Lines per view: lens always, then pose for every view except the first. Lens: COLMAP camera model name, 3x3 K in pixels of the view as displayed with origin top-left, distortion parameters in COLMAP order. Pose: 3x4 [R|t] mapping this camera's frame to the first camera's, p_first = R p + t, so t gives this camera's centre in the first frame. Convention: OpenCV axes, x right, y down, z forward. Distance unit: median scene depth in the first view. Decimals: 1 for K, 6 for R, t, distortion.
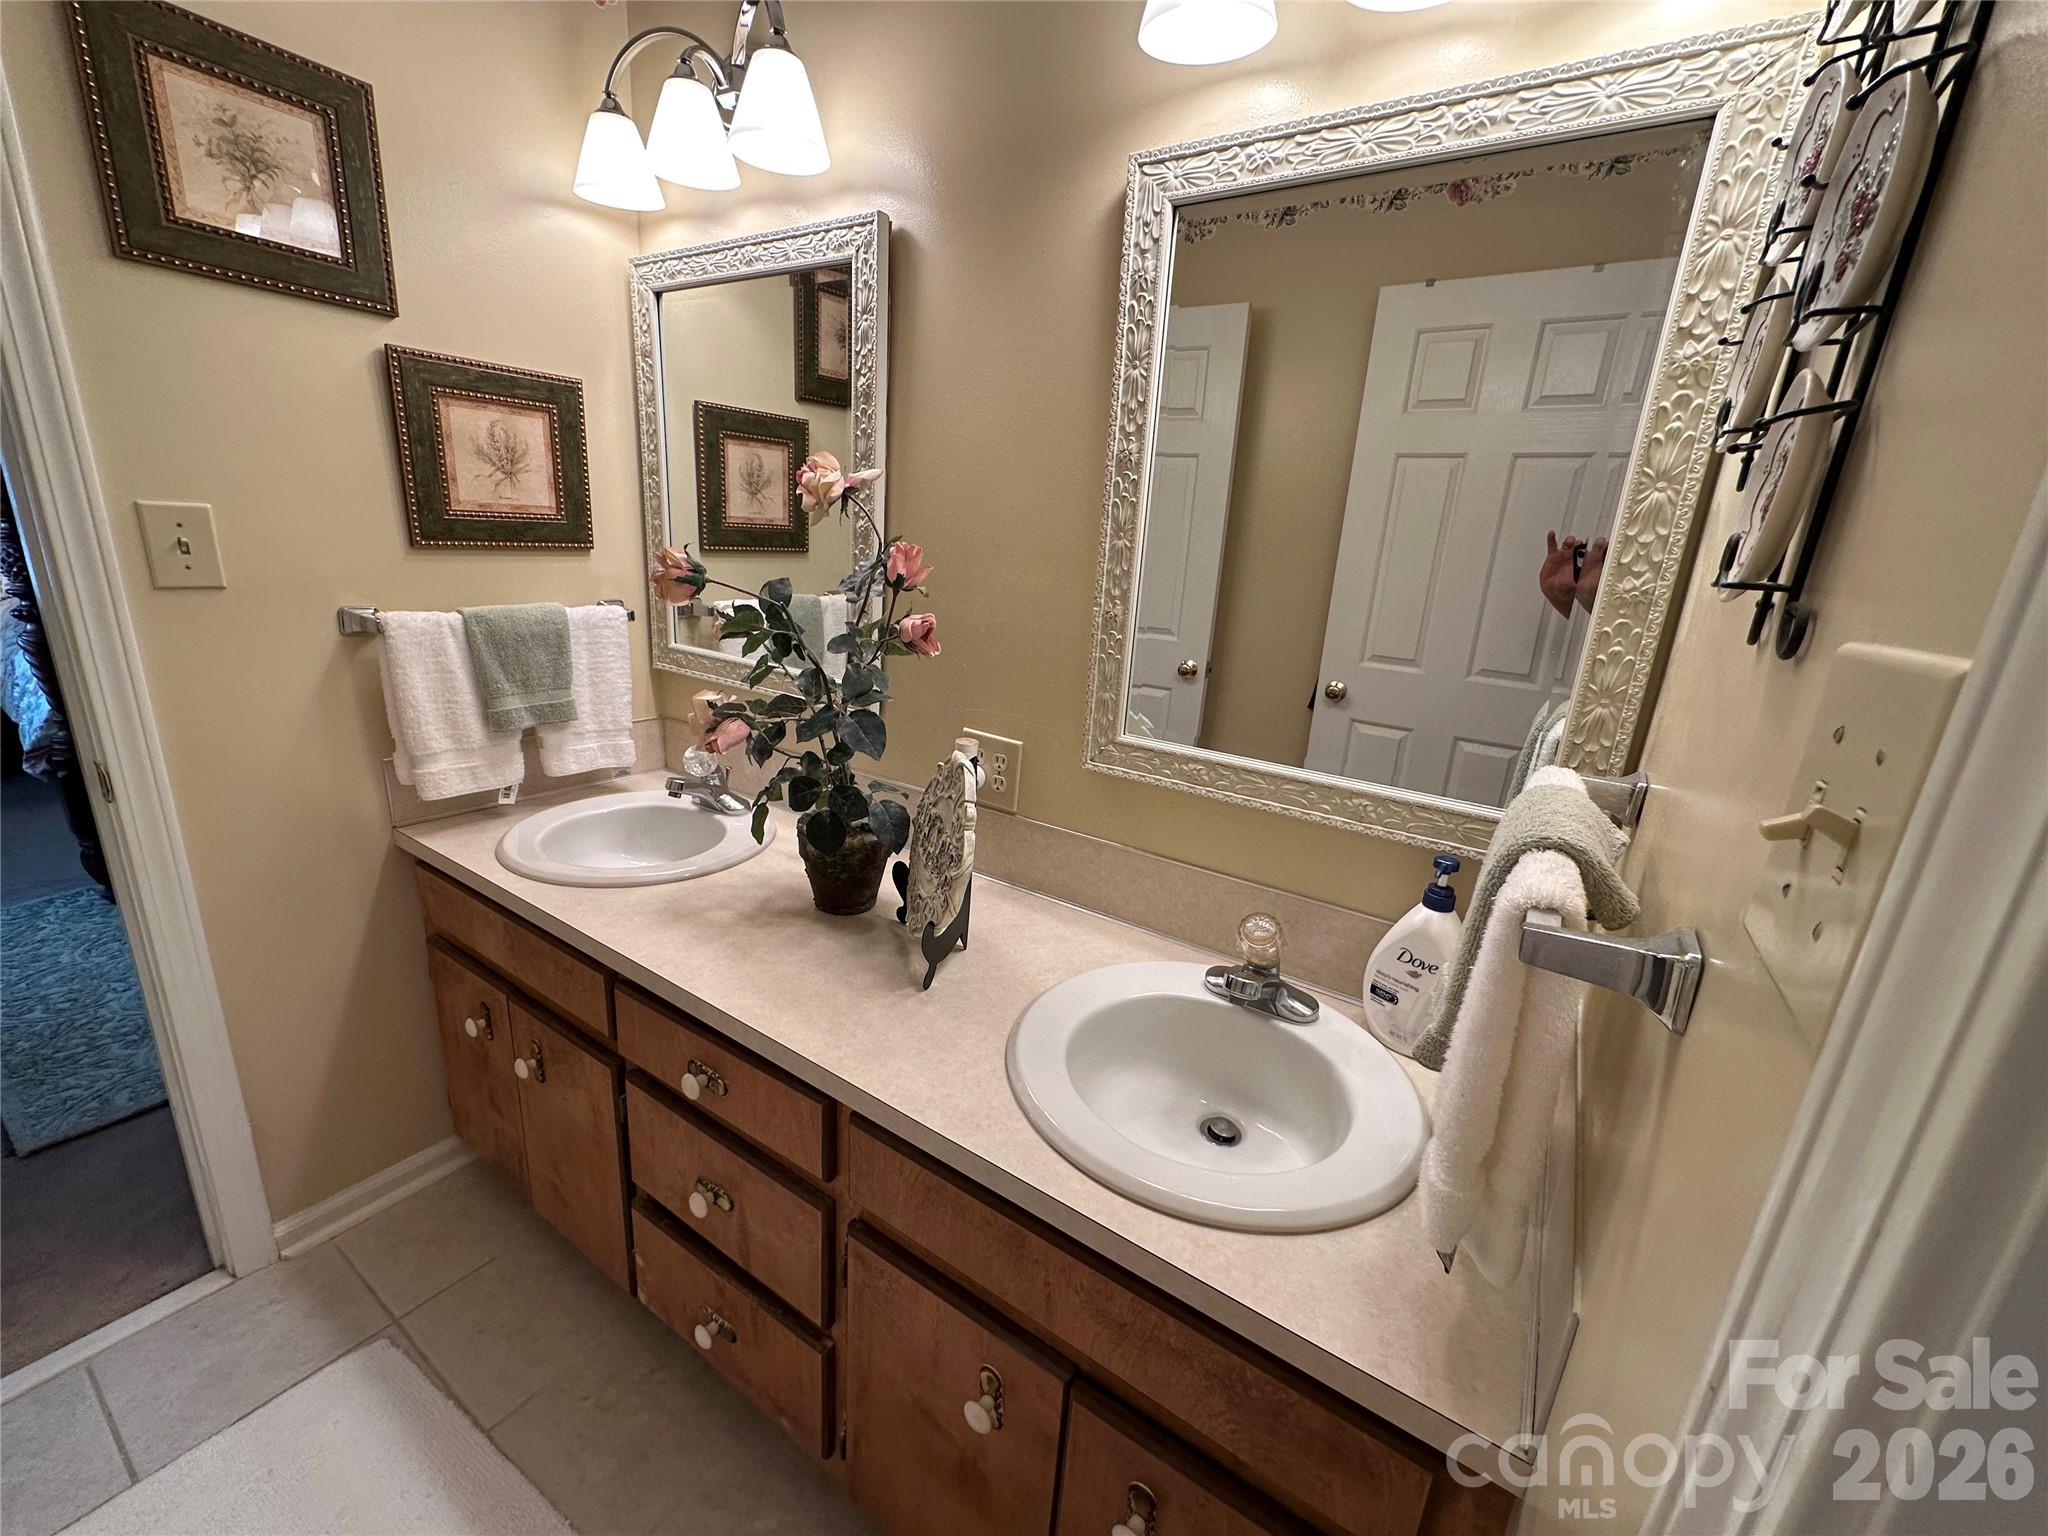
lens RADIAL K [[820.7, 0, 1019.6], [0, 820.7, 762.2], [0, 0, 1]] dist [0.001196, 0.001623]
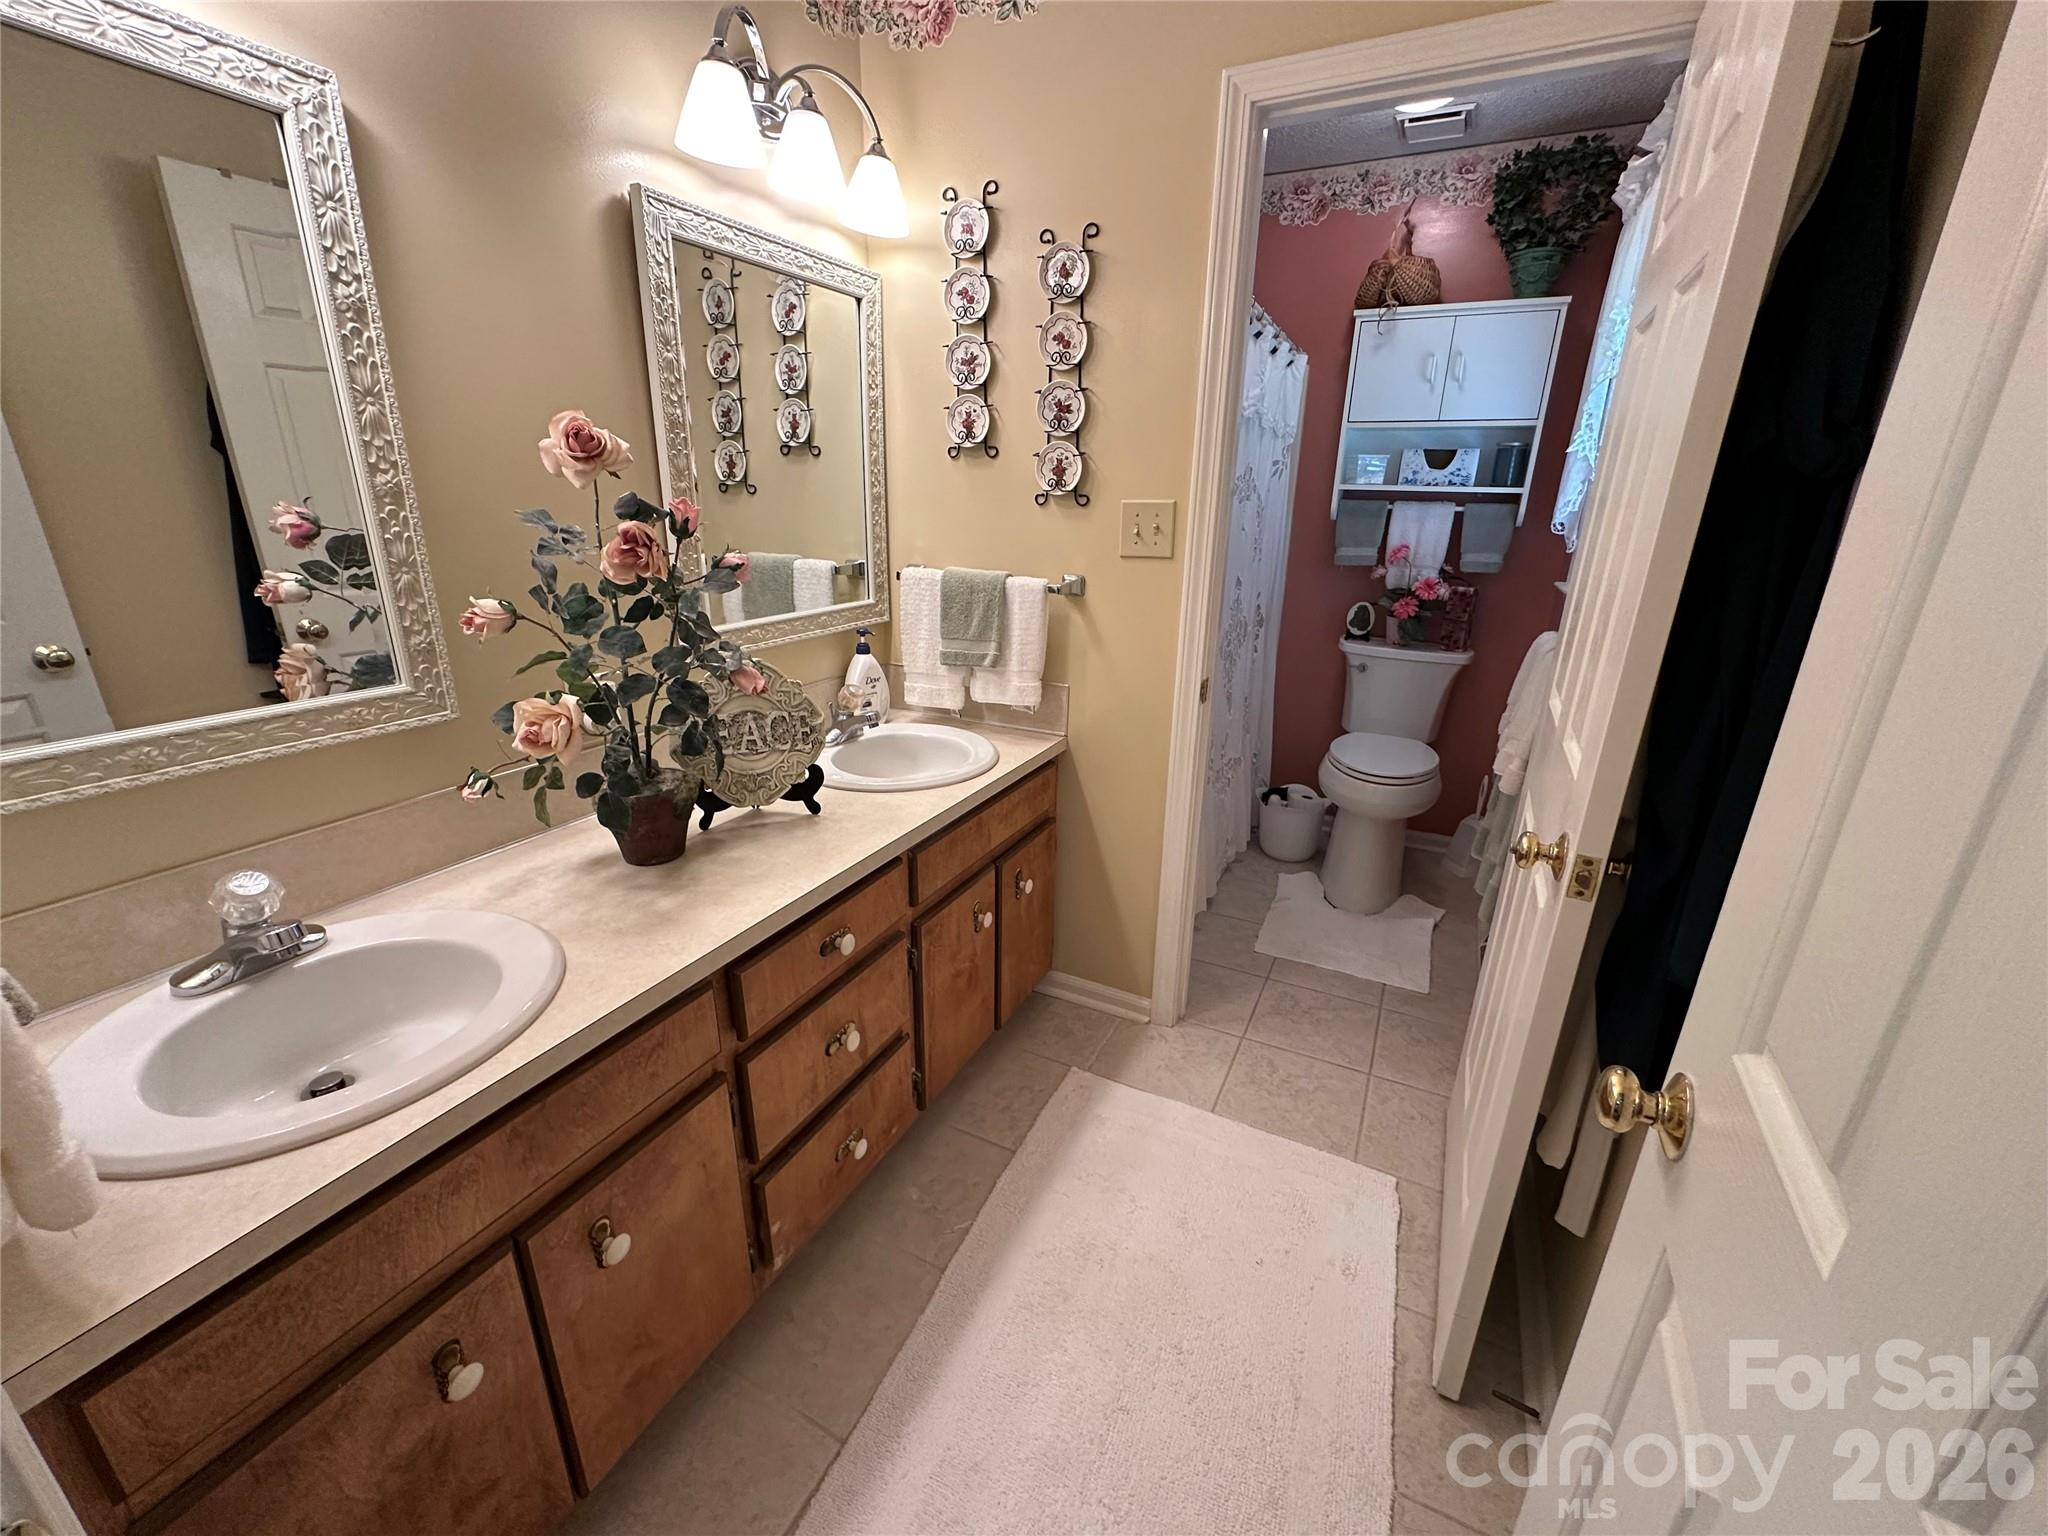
lens RADIAL K [[820.7, 0, 1021.5], [0, 820.7, 769.4], [0, 0, 1]] dist [0.001196, 0.001623]
pose [[-0.118512, -0.375755, 0.919110, -1.328804], [0.254470, 0.883227, 0.393897, -0.240373], [-0.959792, 0.280567, -0.009055, 0.606815]]
